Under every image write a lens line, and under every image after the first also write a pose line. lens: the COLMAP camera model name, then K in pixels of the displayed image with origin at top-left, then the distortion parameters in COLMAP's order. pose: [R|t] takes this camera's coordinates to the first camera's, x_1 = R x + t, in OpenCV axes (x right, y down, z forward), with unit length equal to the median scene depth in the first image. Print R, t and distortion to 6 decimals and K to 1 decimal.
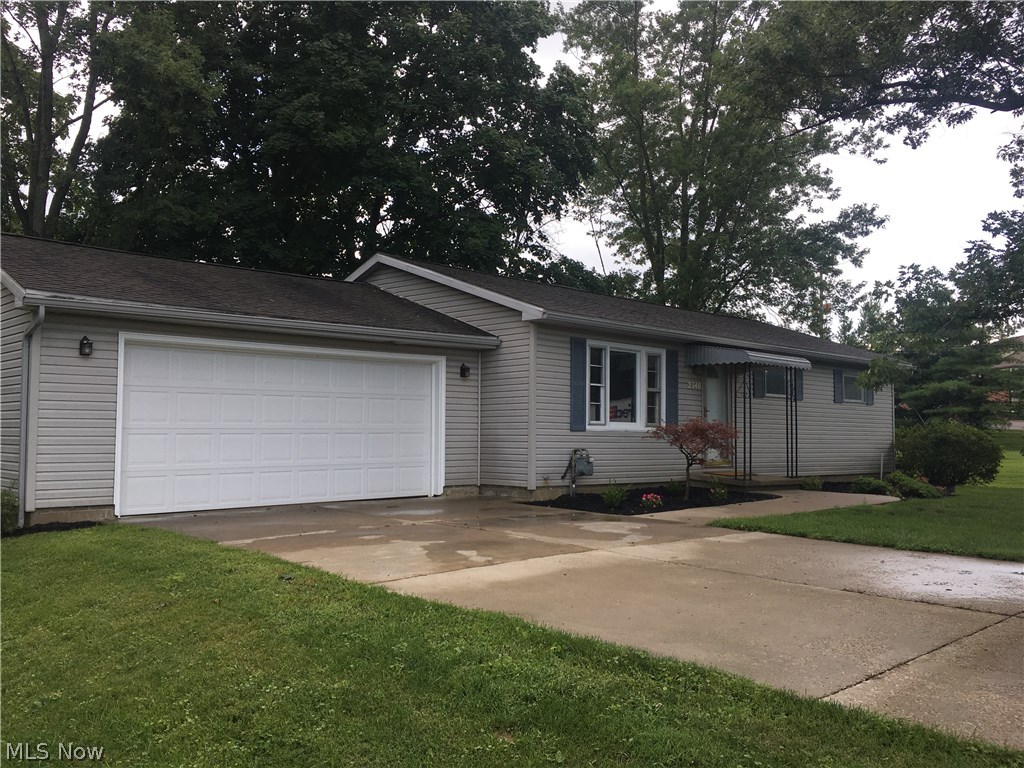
lens RADIAL K [[869.4, 0, 512.0], [0, 869.4, 384.0], [0, 0, 1]] dist [0.007196, 0.008205]
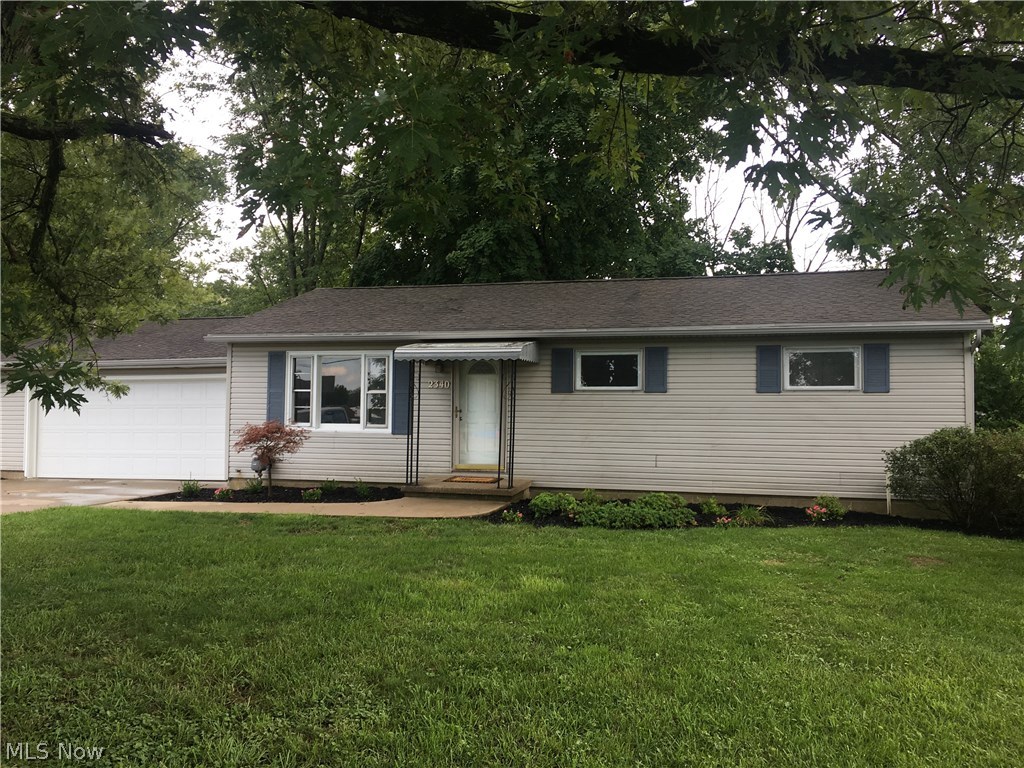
lens RADIAL K [[869.4, 0, 512.0], [0, 869.4, 384.0], [0, 0, 1]] dist [0.007196, 0.008205]
pose [[0.496497, -0.047120, -0.866758, 1.182352], [0.043163, 0.998631, -0.029565, 0.036366], [0.866964, -0.022733, 0.497851, 0.662907]]
